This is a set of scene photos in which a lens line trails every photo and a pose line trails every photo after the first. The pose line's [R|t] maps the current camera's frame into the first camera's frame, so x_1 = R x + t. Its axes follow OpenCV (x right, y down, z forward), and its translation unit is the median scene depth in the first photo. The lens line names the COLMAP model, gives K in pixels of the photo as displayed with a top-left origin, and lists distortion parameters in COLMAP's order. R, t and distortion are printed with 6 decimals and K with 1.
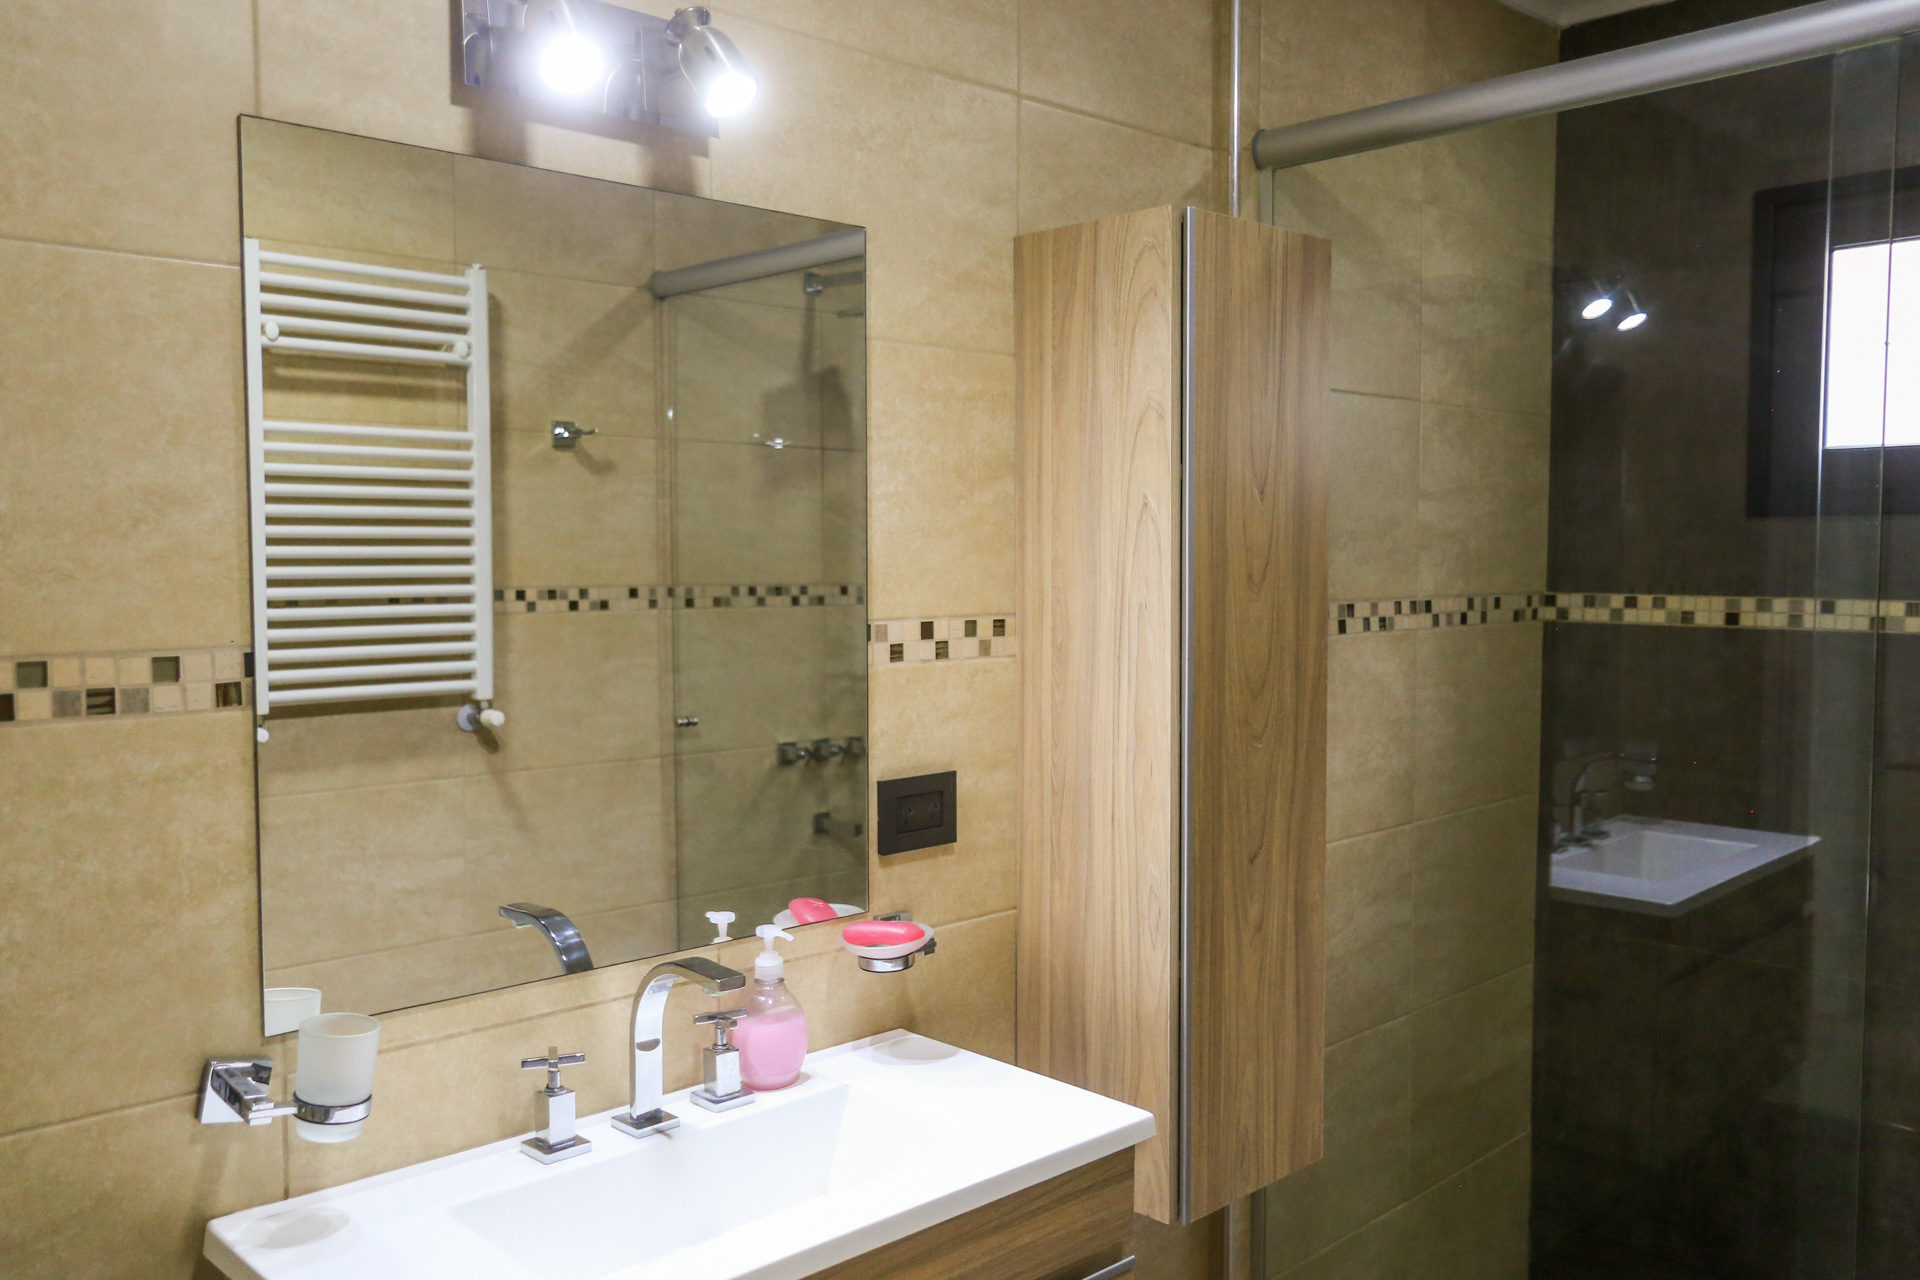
lens RADIAL K [[1579.5, 0, 878.8], [0, 1579.5, 634.7], [0, 0, 1]] dist [-0.004759, -0.000485]
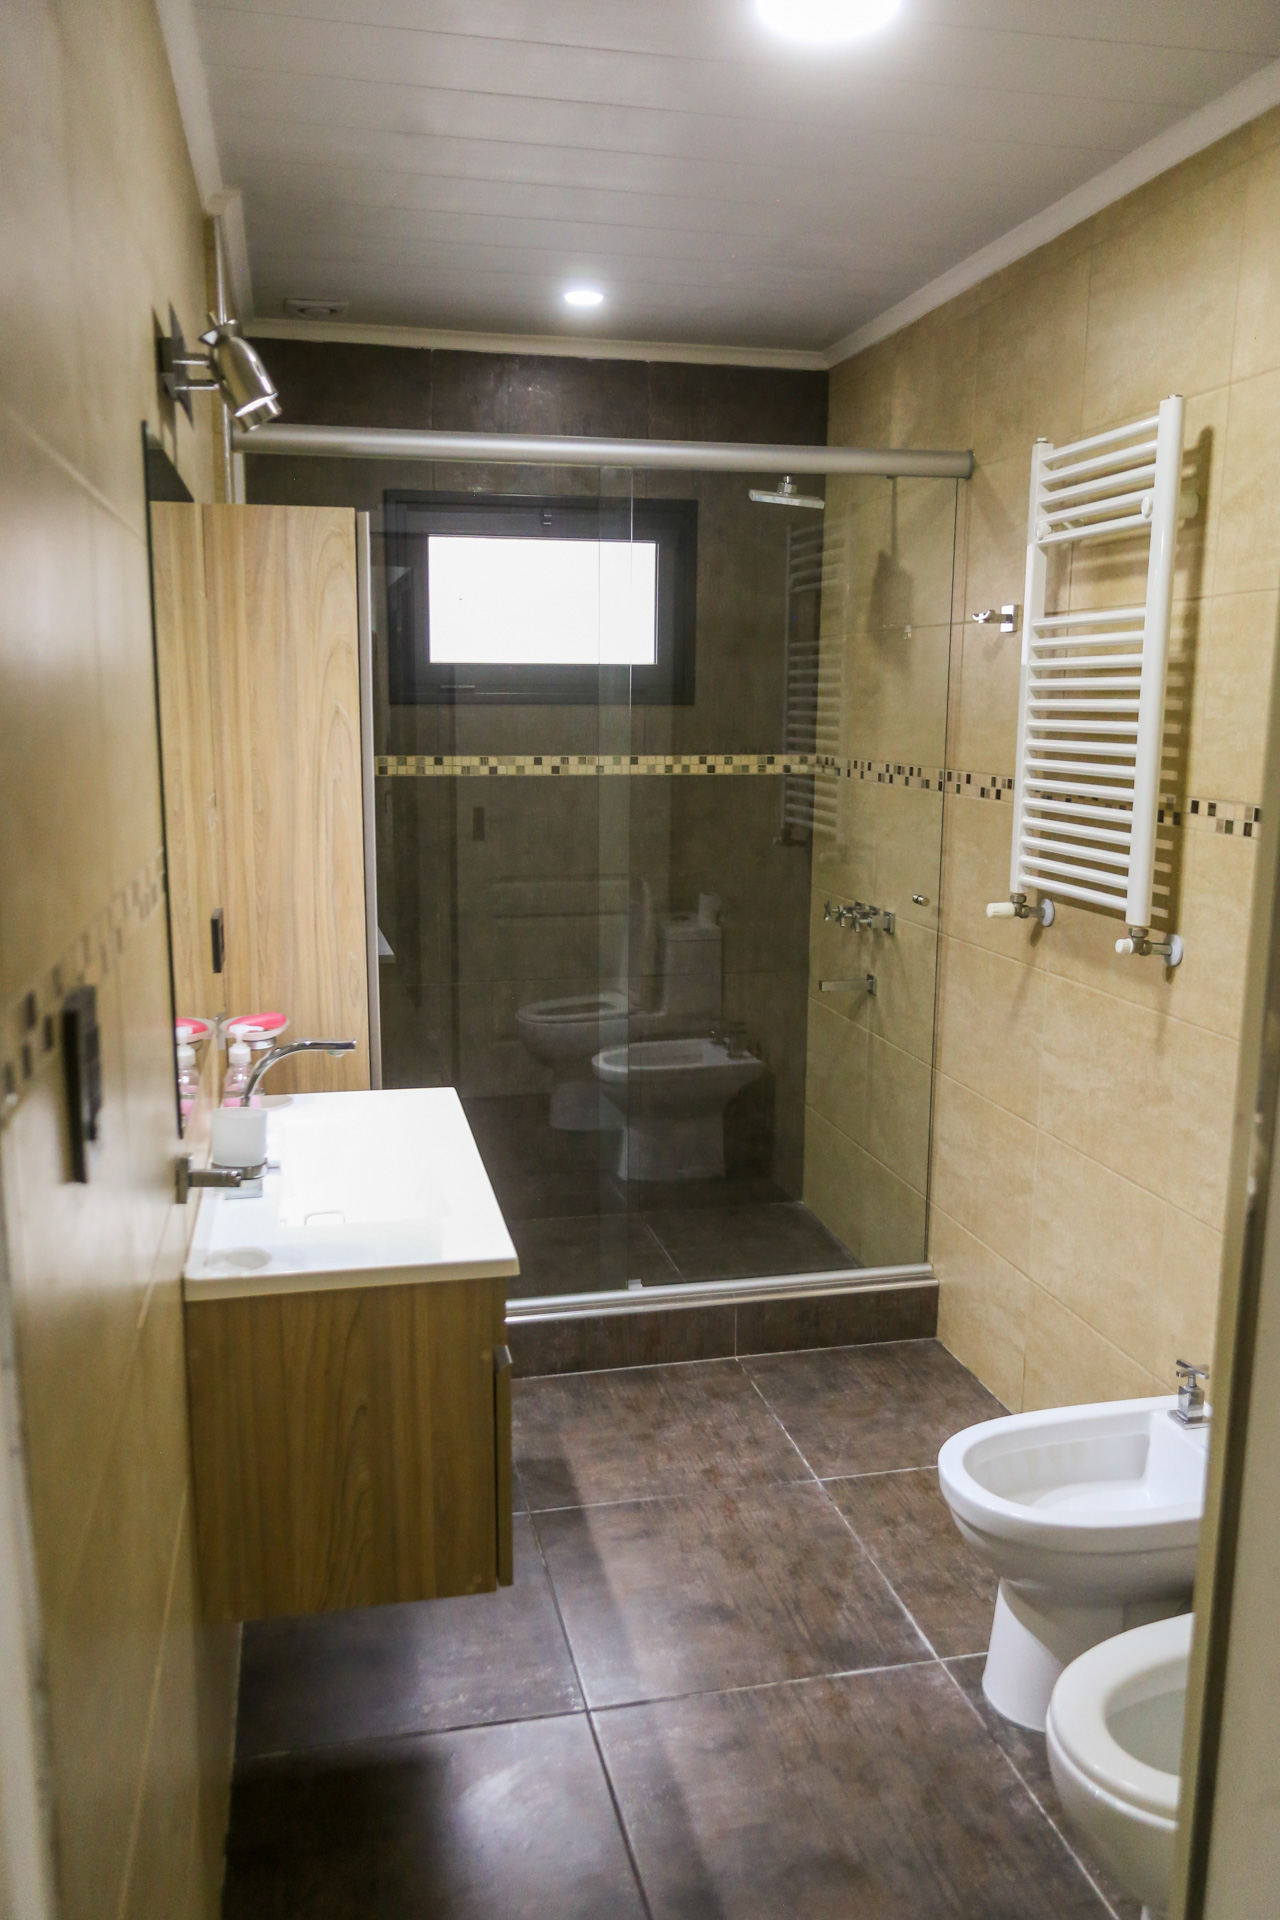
lens RADIAL K [[1521.5, 0, 649.8], [0, 1521.5, 987.1], [0, 0, 1]] dist [0.007001, 0.008412]
pose [[0.500002, -0.160589, 0.851005, -0.910708], [0.041479, 0.985970, 0.161686, -0.045016], [-0.865030, -0.045545, 0.499648, 0.016937]]
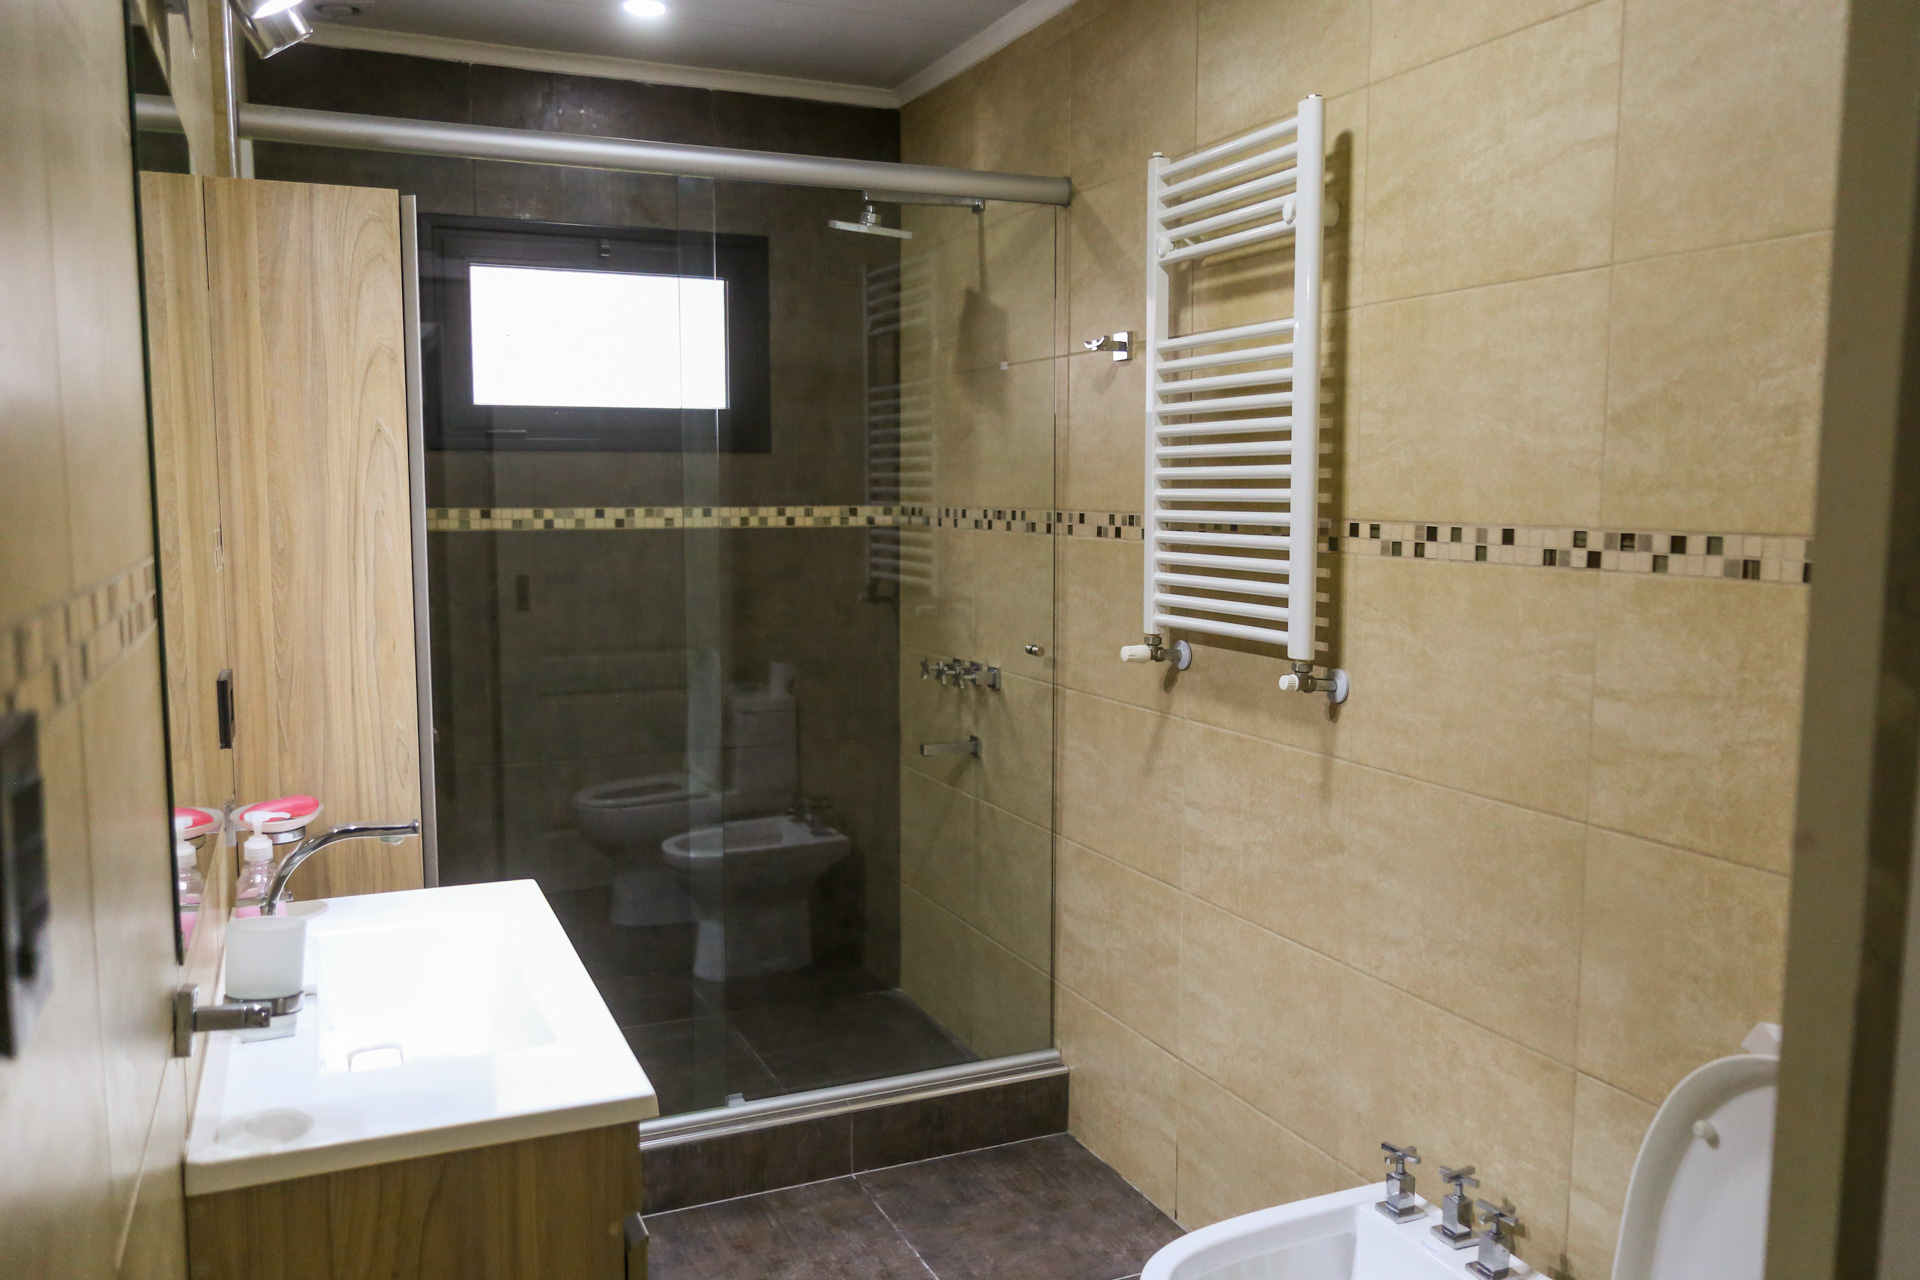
lens RADIAL K [[1521.5, 0, 960.0], [0, 1521.5, 640.0], [0, 0, 1]] dist [0.007001, 0.008412]
pose [[0.333713, -0.098976, 0.937464, -0.781064], [0.053145, 0.994867, 0.086118, 0.001944], [-0.941175, 0.021083, 0.337260, 0.168937]]
